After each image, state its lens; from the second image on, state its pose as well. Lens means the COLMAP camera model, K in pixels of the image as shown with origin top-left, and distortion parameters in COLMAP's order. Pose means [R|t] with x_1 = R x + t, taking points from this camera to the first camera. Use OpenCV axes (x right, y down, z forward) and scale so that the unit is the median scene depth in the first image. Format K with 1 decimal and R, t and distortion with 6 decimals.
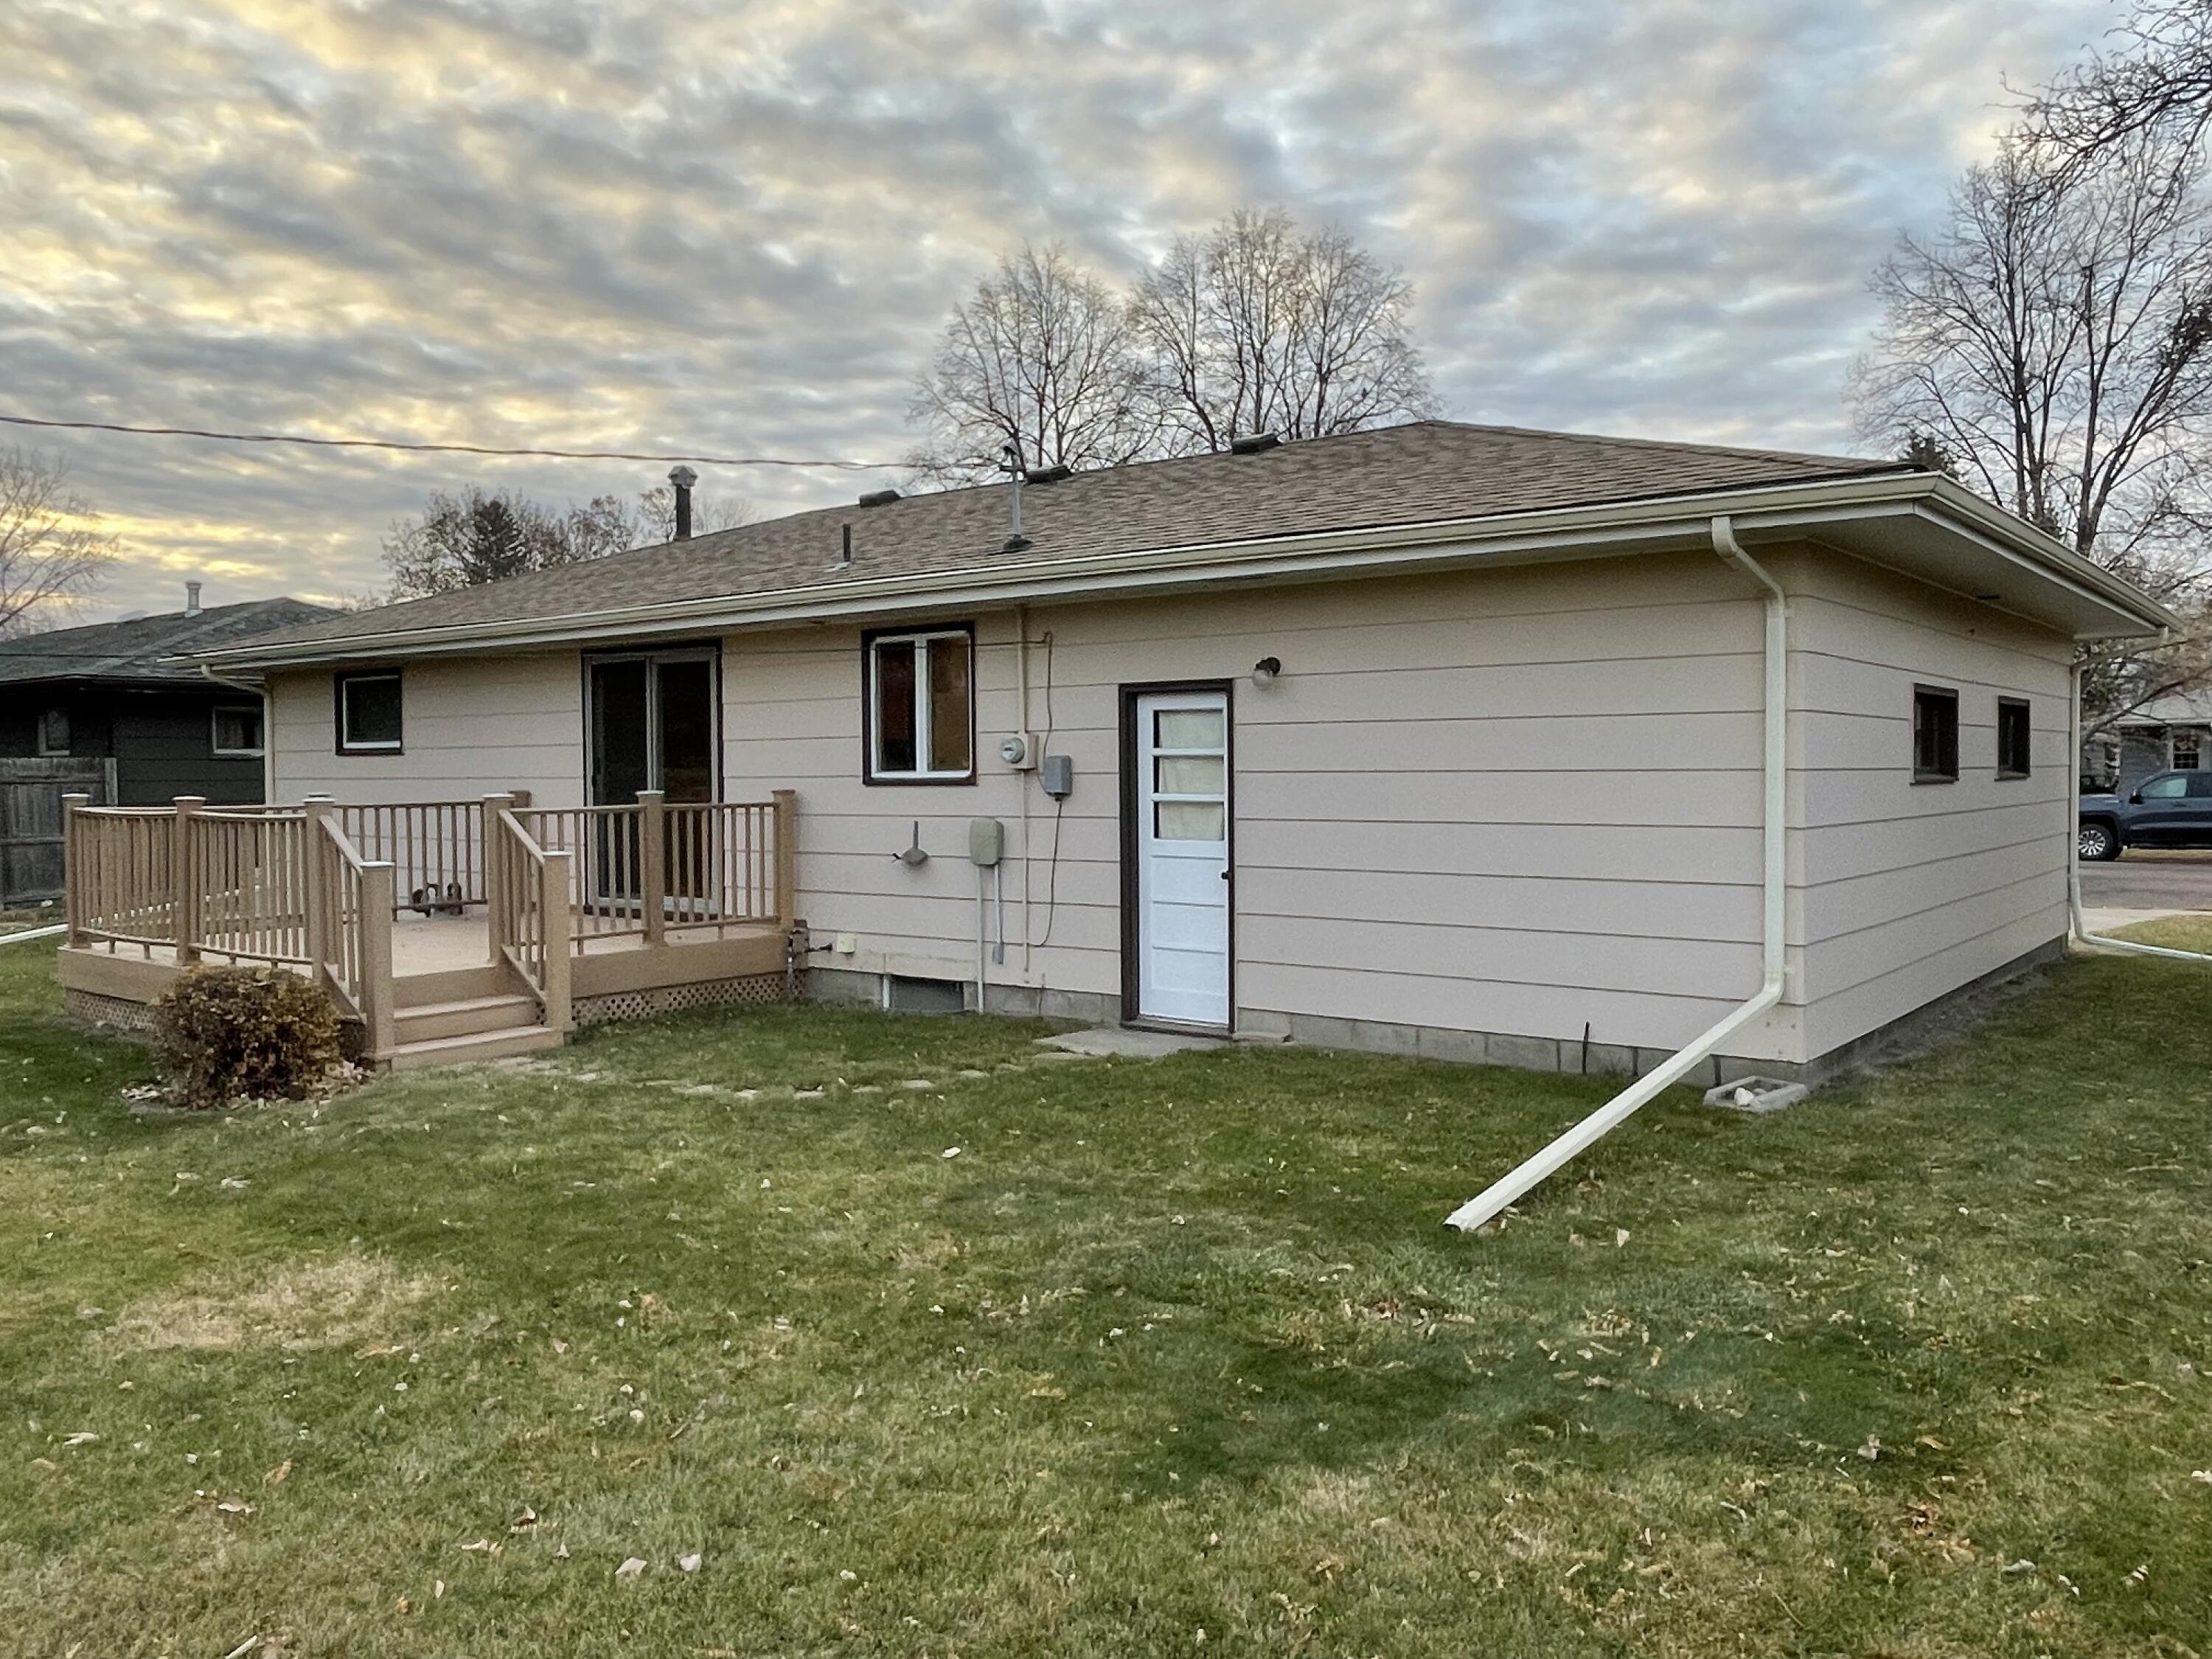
lens RADIAL K [[1643.9, 0, 1104.8], [0, 1643.9, 821.3], [0, 0, 1]] dist [0.004537, 0.000632]
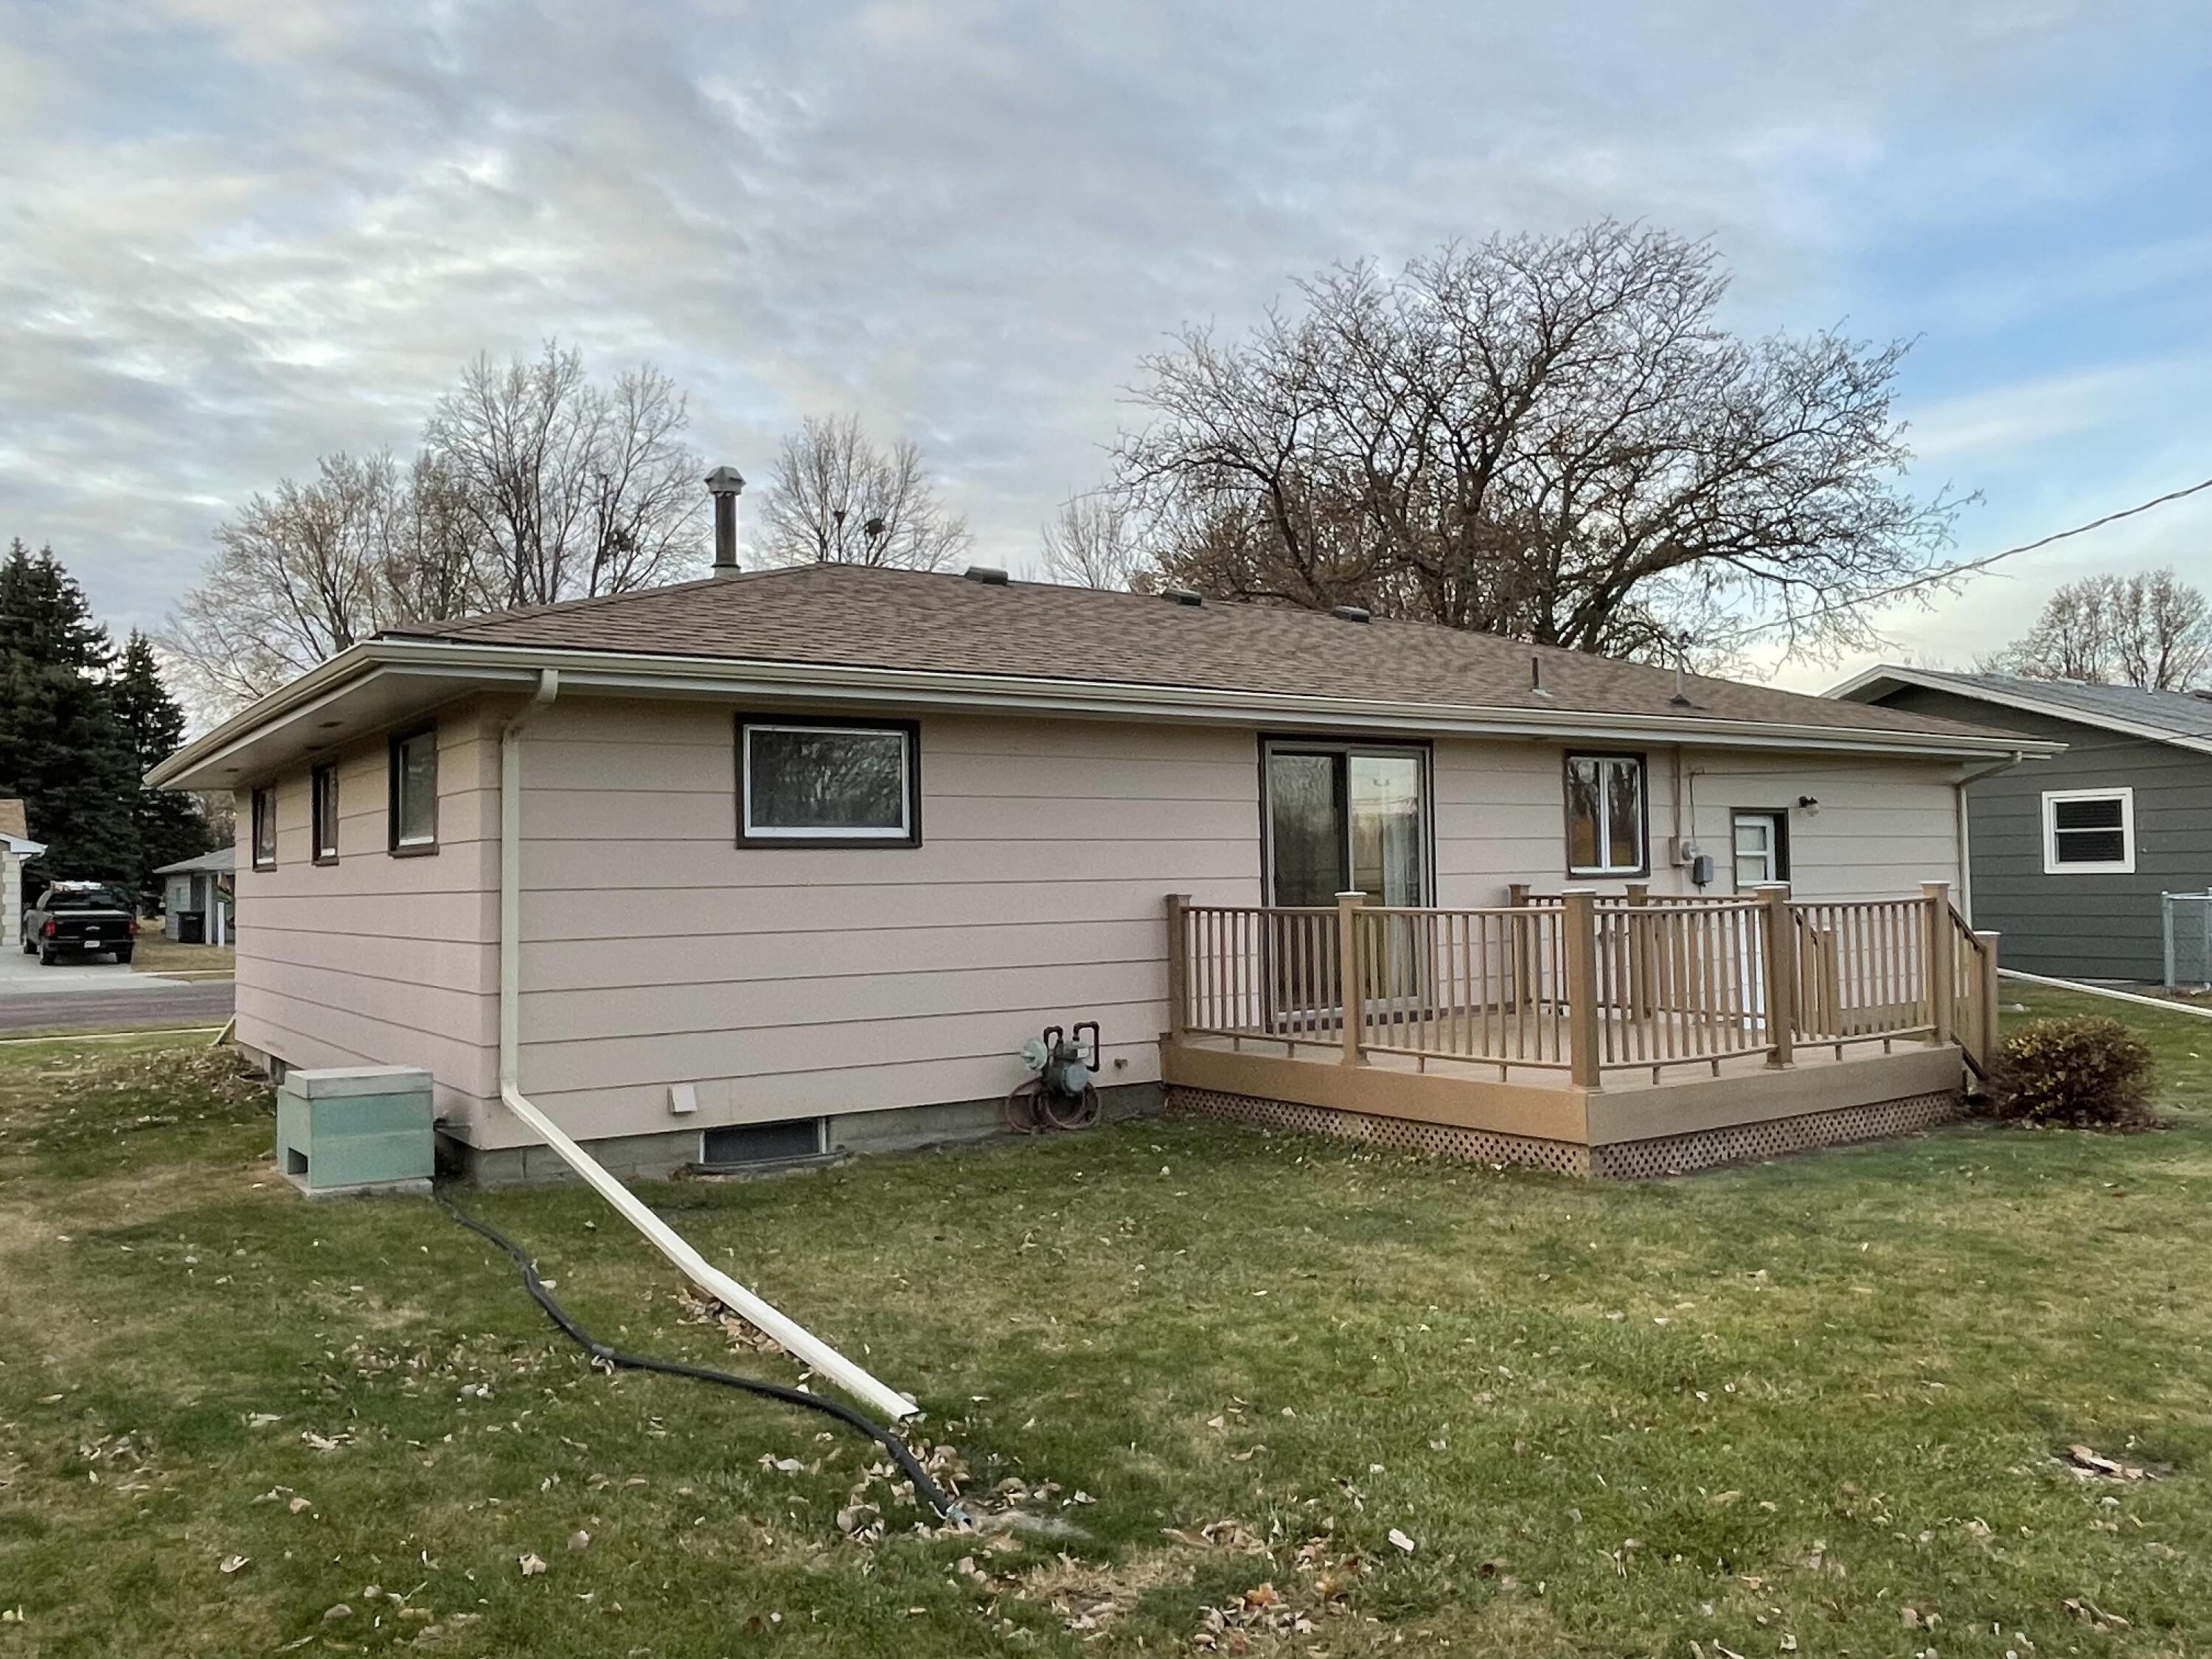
lens RADIAL K [[1643.9, 0, 1106.7], [0, 1643.9, 831.3], [0, 0, 1]] dist [0.004537, 0.000632]
pose [[0.264818, 0.031763, 0.963775, -1.386772], [0.049822, 0.997672, -0.046570, -0.016710], [-0.963011, 0.060350, 0.262619, 1.001346]]
